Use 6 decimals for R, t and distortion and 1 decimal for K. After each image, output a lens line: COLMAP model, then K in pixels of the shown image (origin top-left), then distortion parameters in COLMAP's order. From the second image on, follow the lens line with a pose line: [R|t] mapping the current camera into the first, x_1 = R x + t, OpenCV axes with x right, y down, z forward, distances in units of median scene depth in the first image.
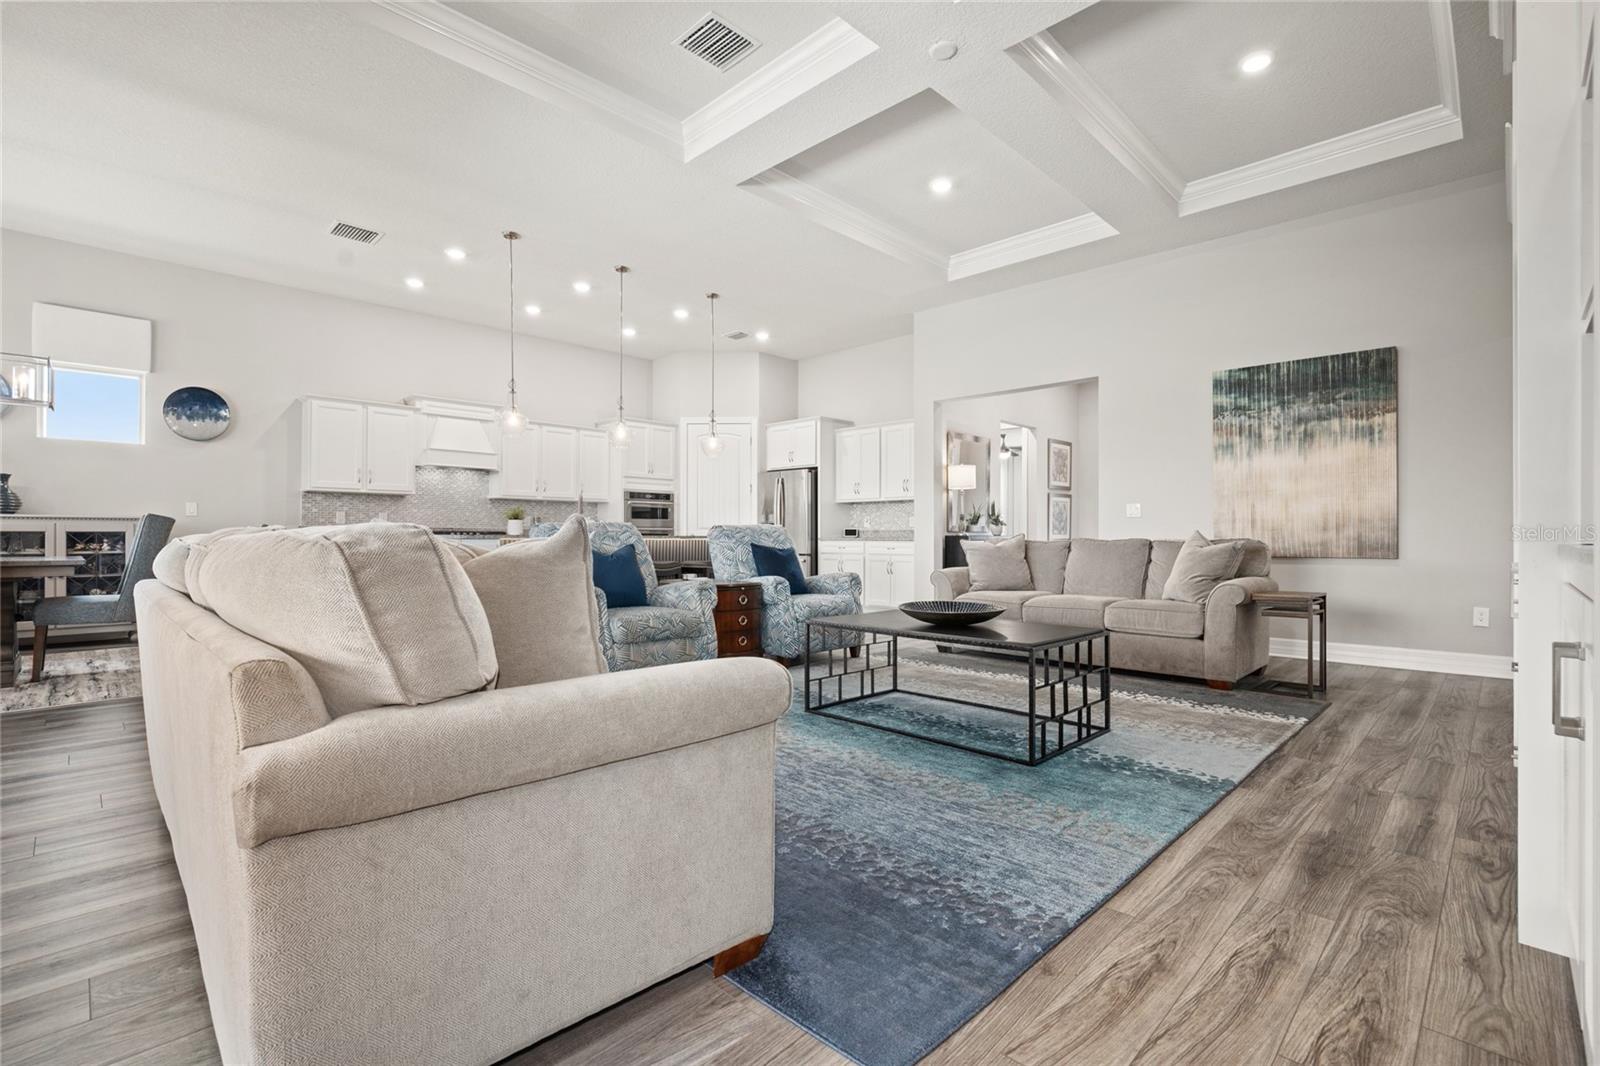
lens RADIAL K [[730.0, 0, 805.6], [0, 730.0, 534.5], [0, 0, 1]] dist [-0.015489, 0.000972]
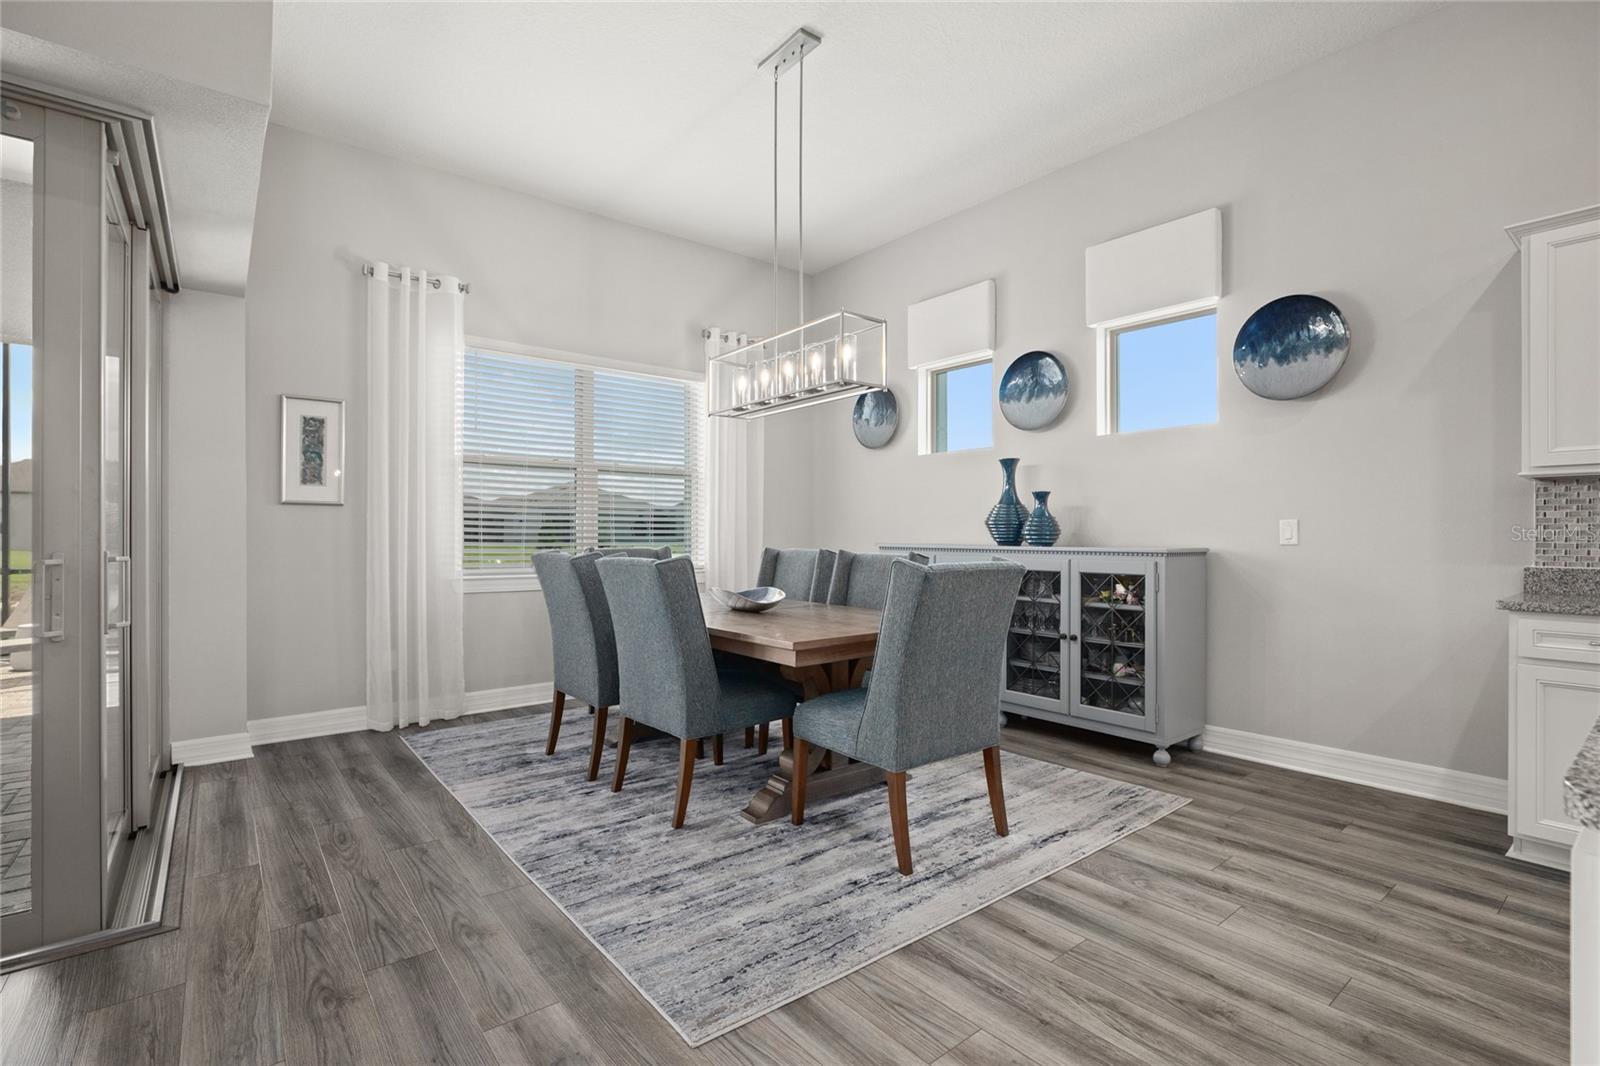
lens RADIAL K [[734.7, 0, 800.0], [0, 734.7, 533.0], [0, 0, 1]] dist [-0.021190, 0.000176]
pose [[-0.123833, -0.003916, -0.992295, -0.280807], [0.001410, 0.999991, -0.004123, -0.032325], [0.992302, -0.001910, -0.123826, 0.711036]]
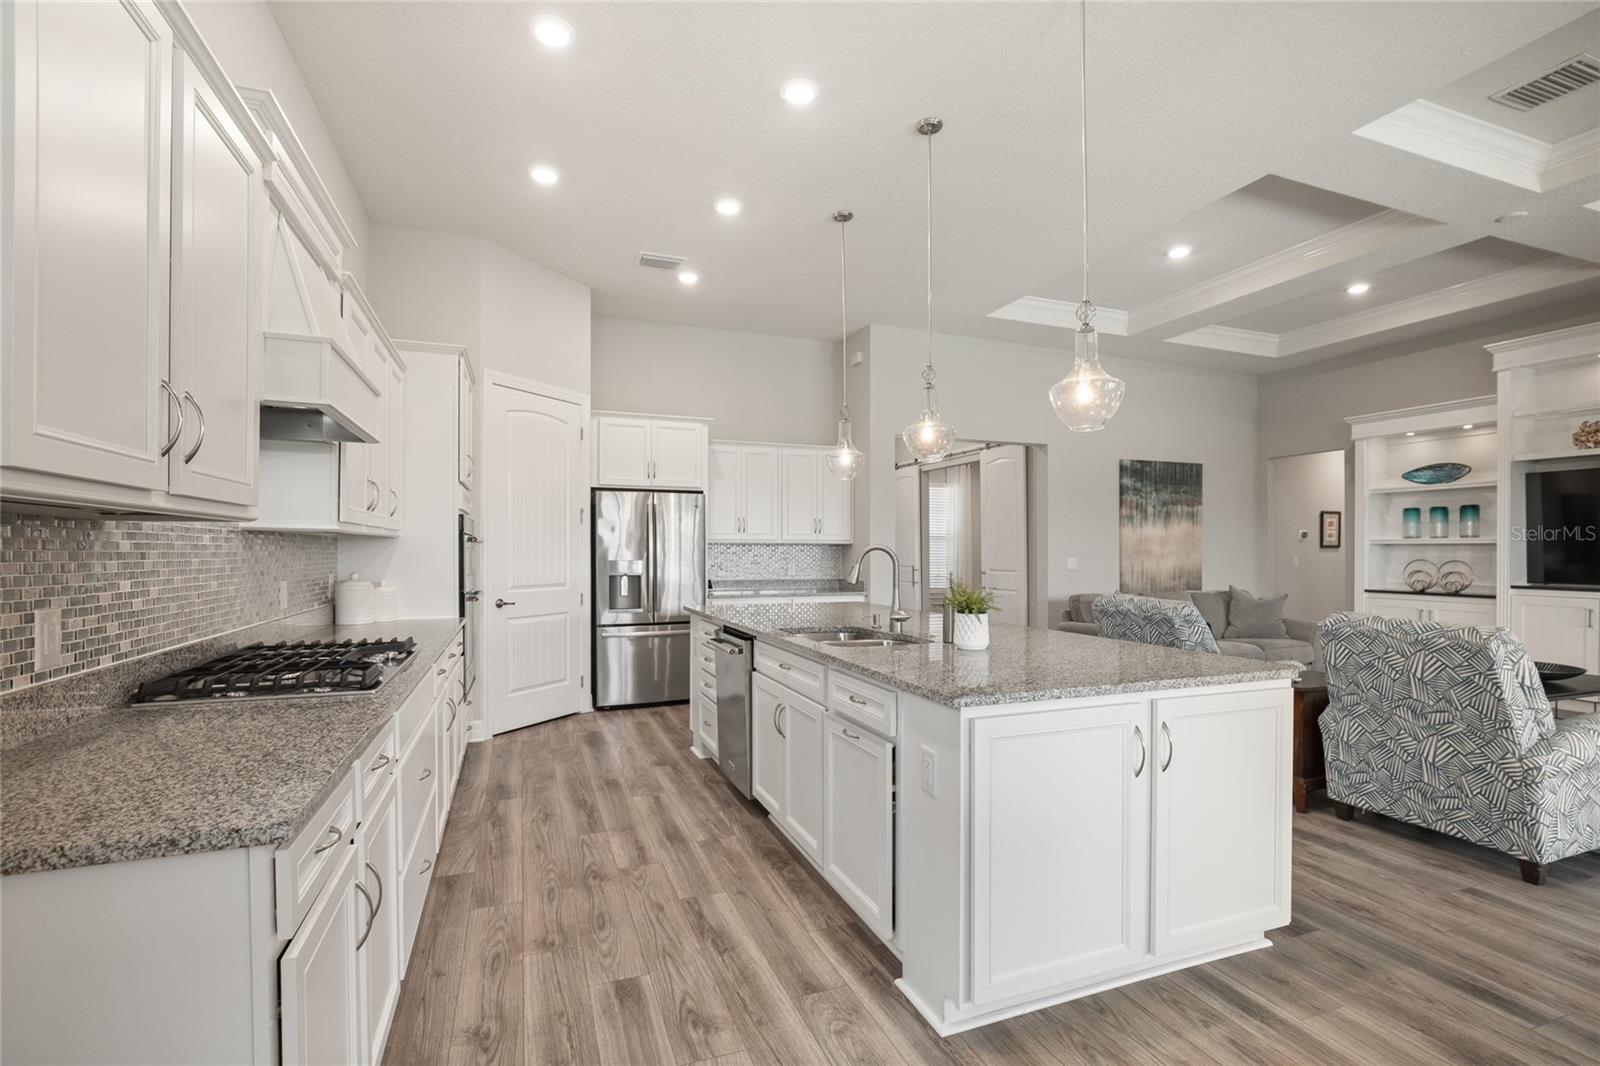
lens RADIAL K [[732.8, 0, 802.5], [0, 732.8, 545.0], [0, 0, 1]] dist [-0.017783, 0.000721]
pose [[0.419254, 0.005424, 0.907853, -0.783934], [-0.001888, 0.999985, -0.005102, -0.054362], [-0.907867, 0.000425, 0.419258, 0.866859]]
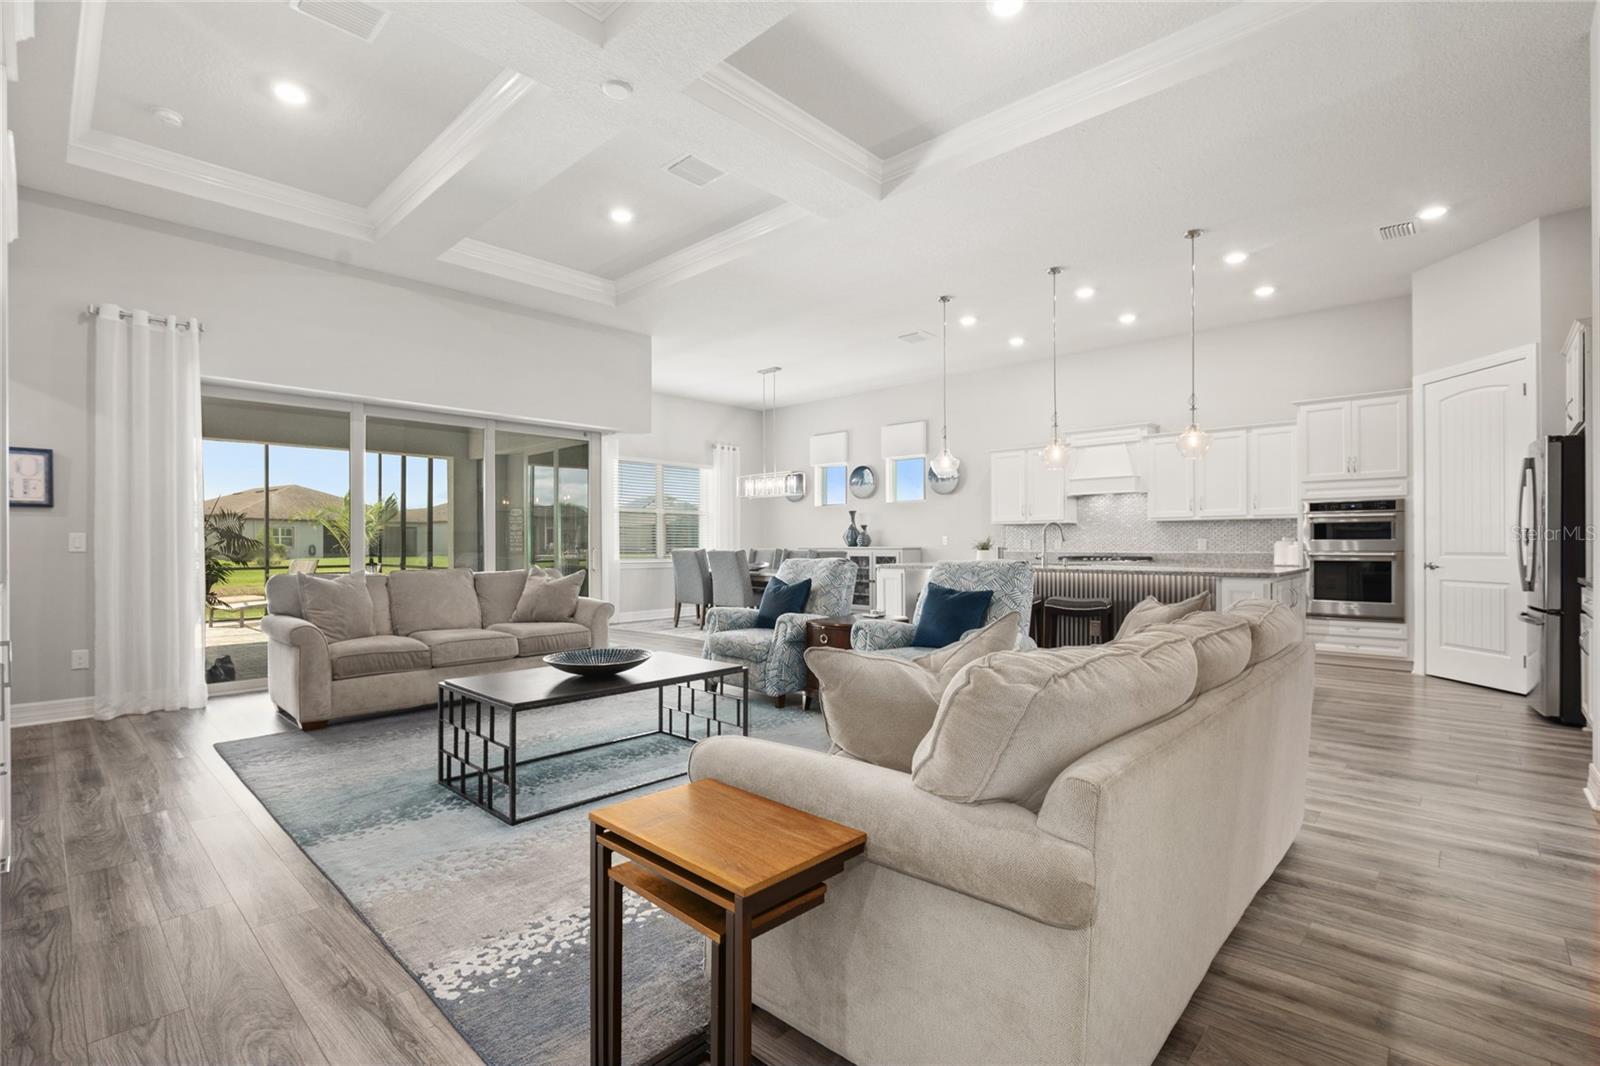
lens RADIAL K [[732.8, 0, 802.5], [0, 732.8, 545.0], [0, 0, 1]] dist [-0.017783, 0.000721]
pose [[0.020987, -0.001051, -0.999779, 0.646987], [0.005871, 0.999982, -0.000928, -0.026592], [0.999763, -0.005850, 0.020993, 0.673492]]
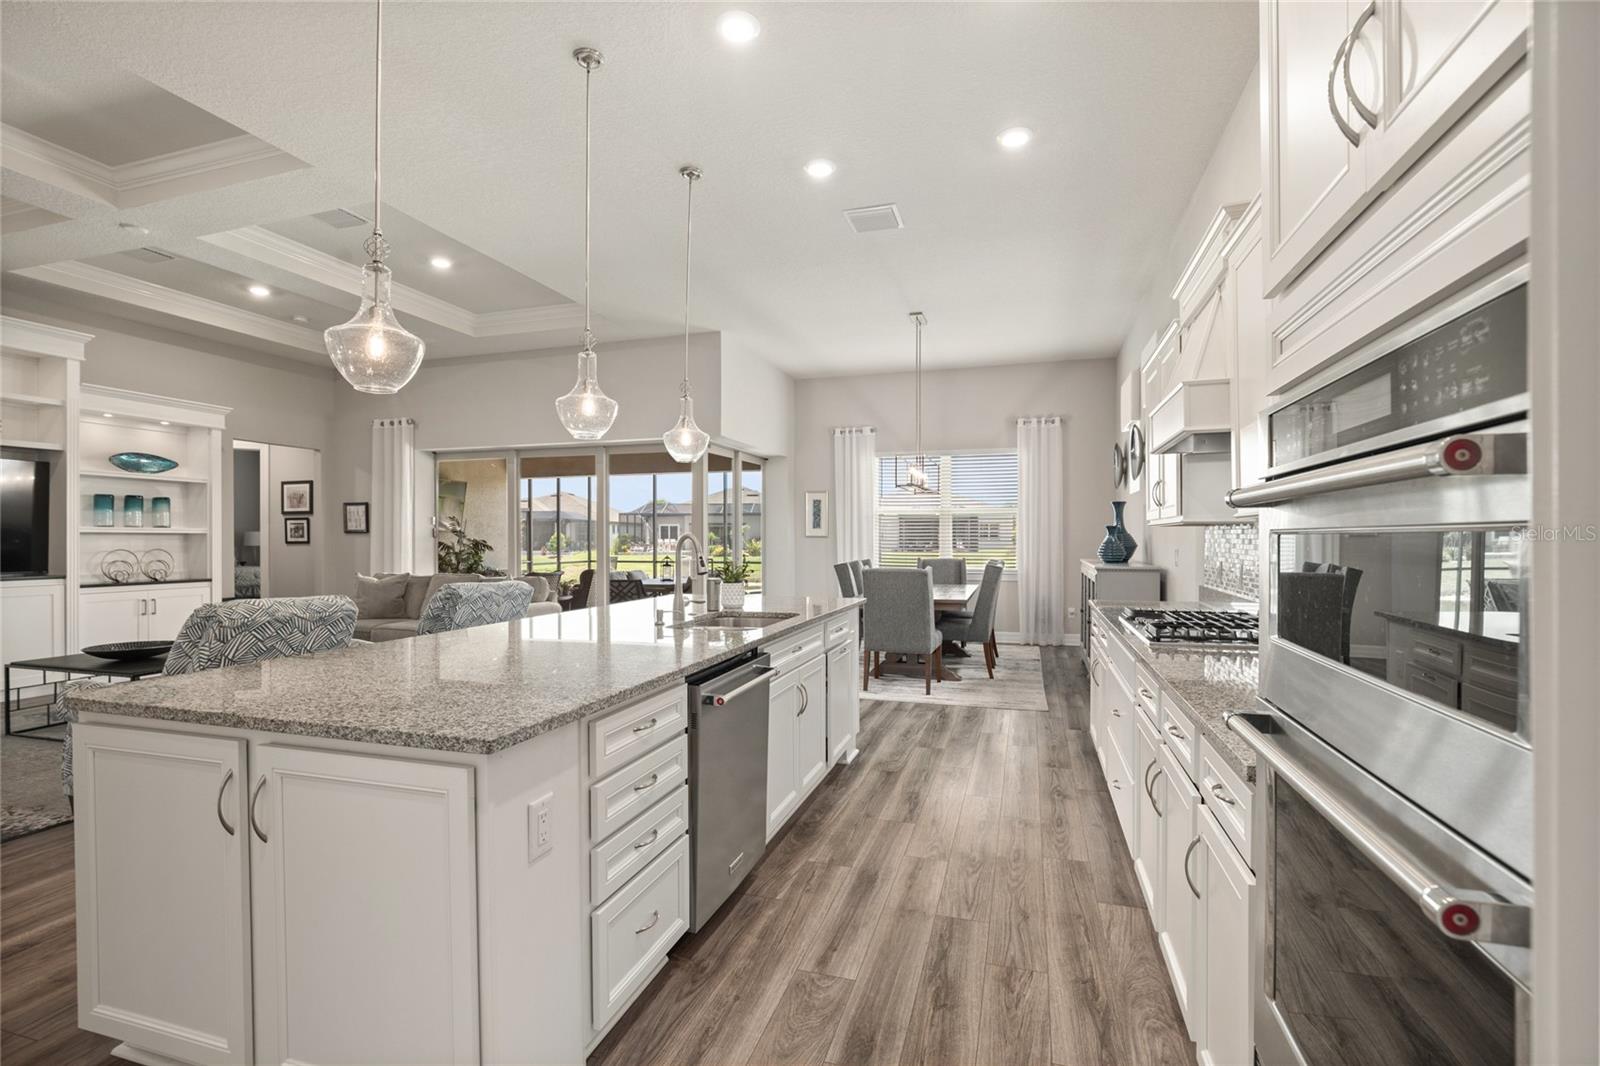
lens RADIAL K [[727.5, 0, 802.2], [0, 727.5, 542.7], [0, 0, 1]] dist [-0.021819, 0.005828]
pose [[-0.890764, 0.002484, -0.454460, -0.163190], [0.001399, 0.999995, 0.002725, -0.052186], [0.454464, 0.001791, -0.890763, 1.490691]]
